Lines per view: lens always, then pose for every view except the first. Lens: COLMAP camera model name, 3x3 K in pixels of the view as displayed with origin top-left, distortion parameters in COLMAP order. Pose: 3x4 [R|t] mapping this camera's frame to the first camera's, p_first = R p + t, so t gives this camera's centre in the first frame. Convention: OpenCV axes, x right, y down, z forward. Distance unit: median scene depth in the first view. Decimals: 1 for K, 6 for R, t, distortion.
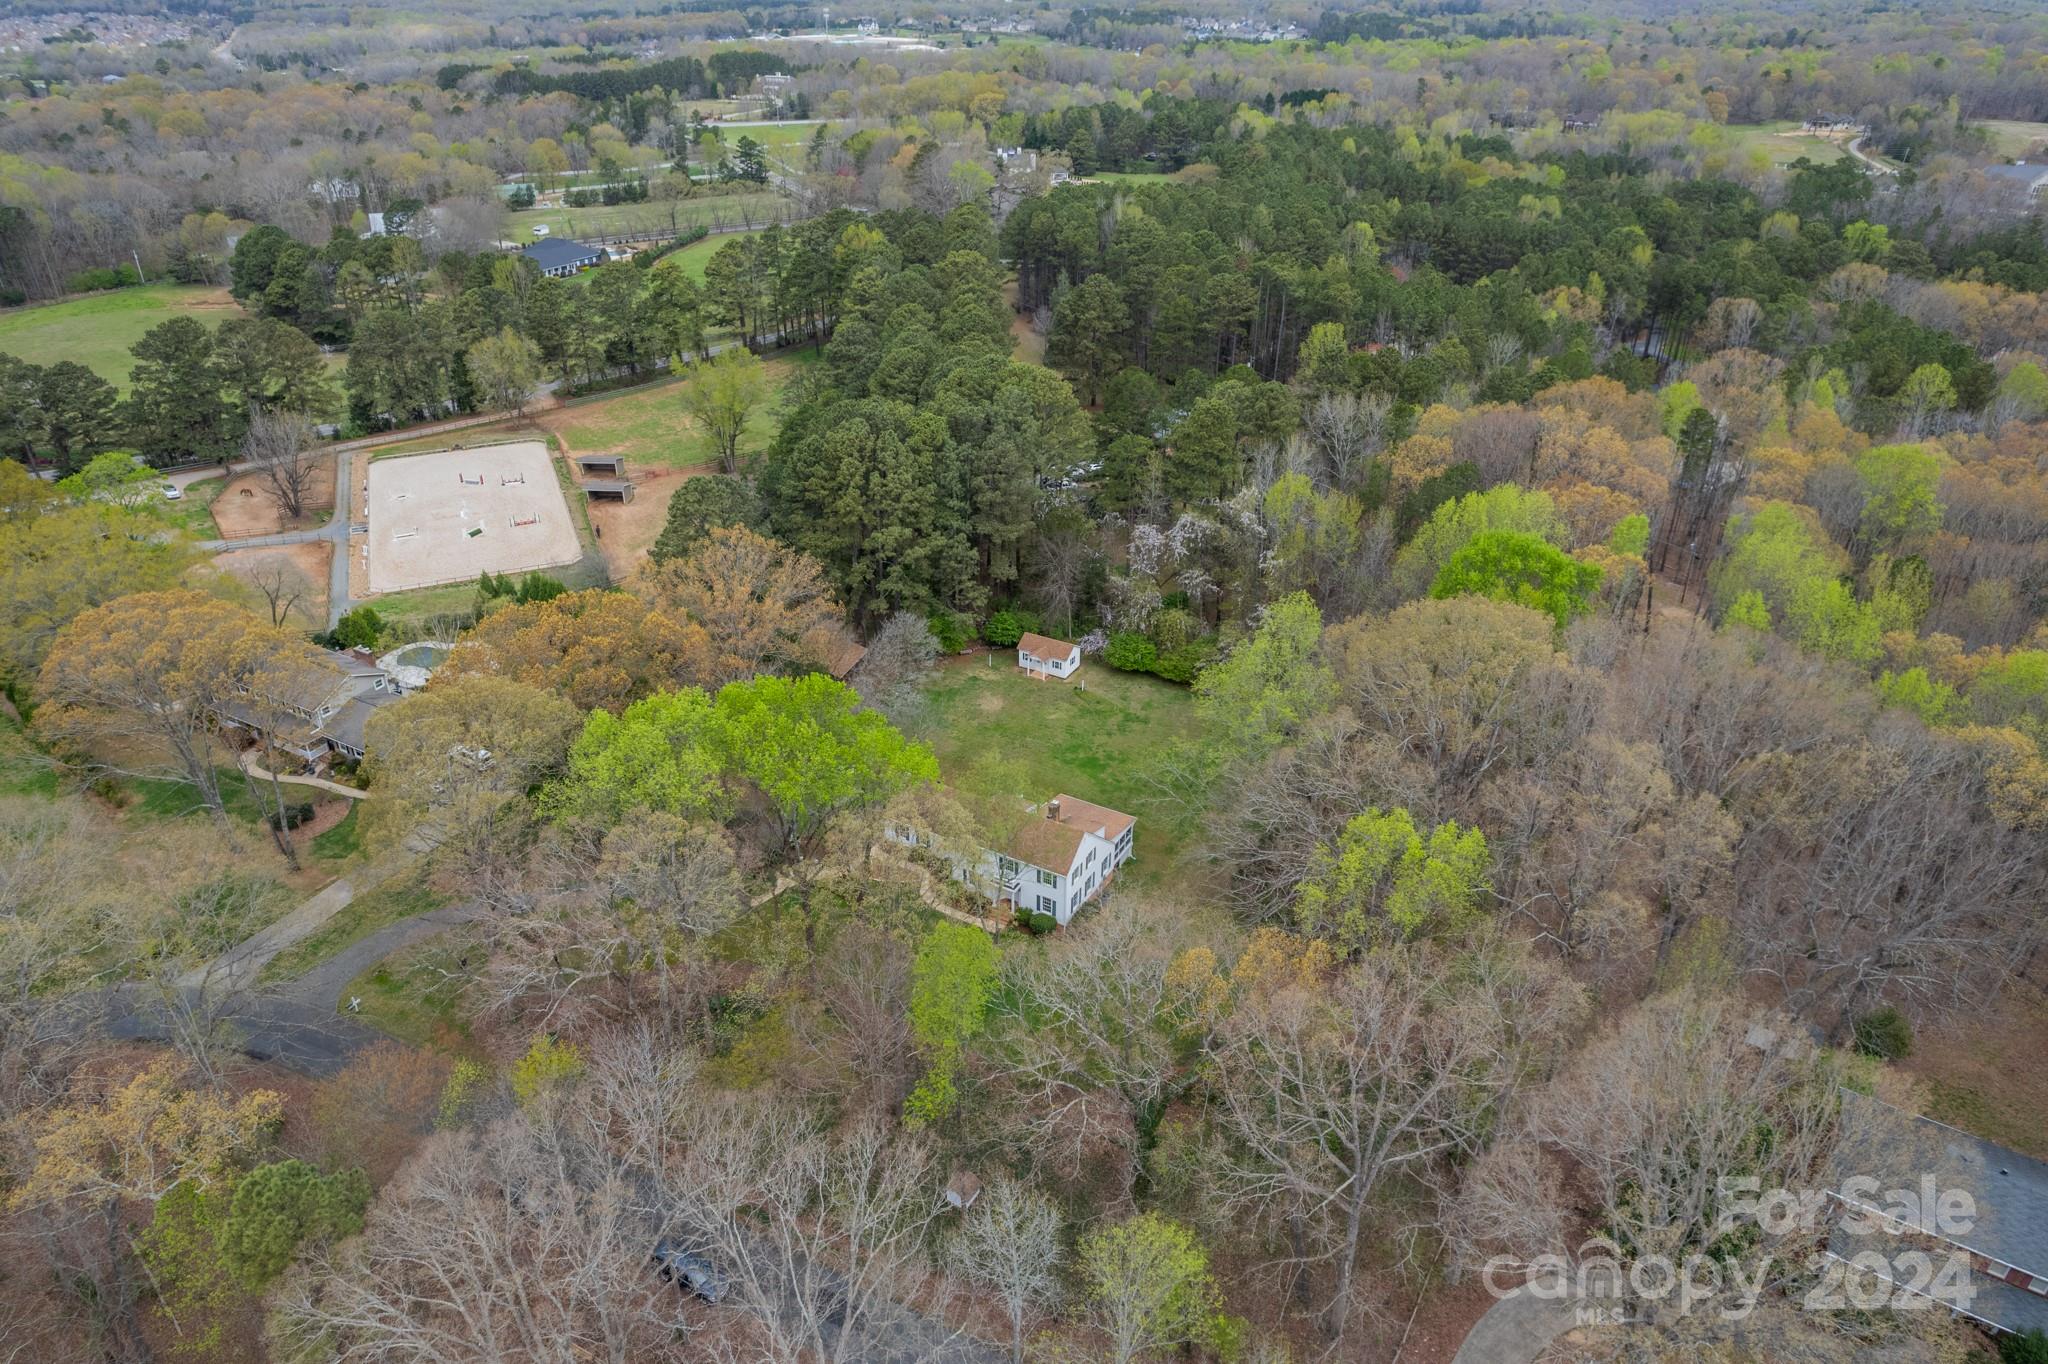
lens RADIAL K [[1314.6, 0, 1028.5], [0, 1314.6, 677.0], [0, 0, 1]] dist [0.006423, 0.012866]
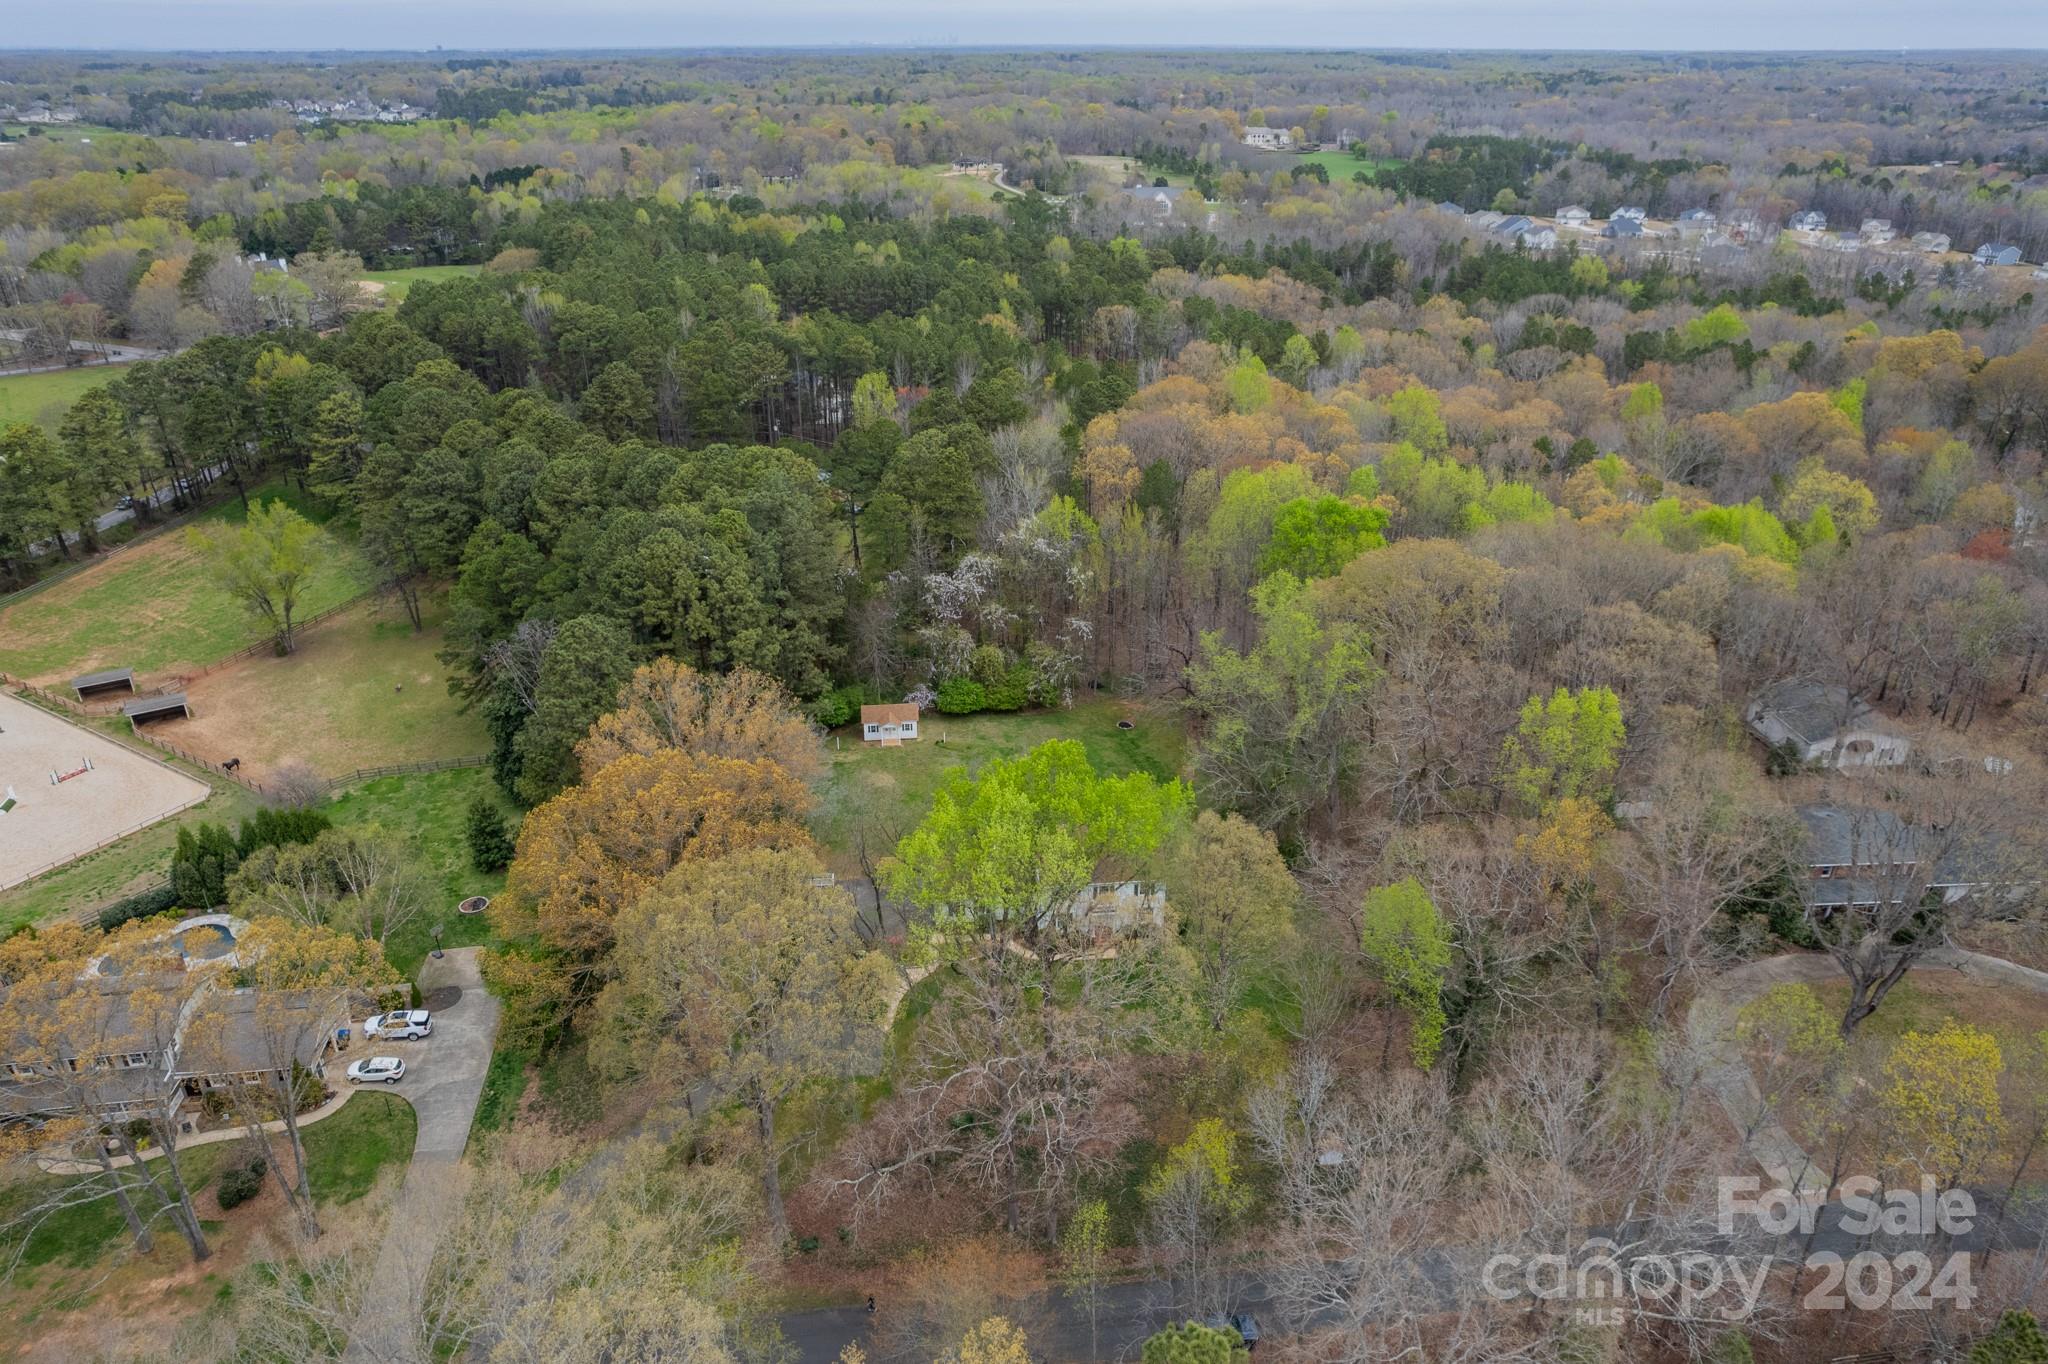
lens RADIAL K [[1314.6, 0, 1028.8], [0, 1314.6, 688.1], [0, 0, 1]] dist [0.006423, 0.012866]
pose [[0.835994, -0.266993, 0.479405, -0.242850], [0.284312, 0.957989, 0.037742, -0.031728], [-0.469342, 0.104749, 0.876782, 0.043525]]
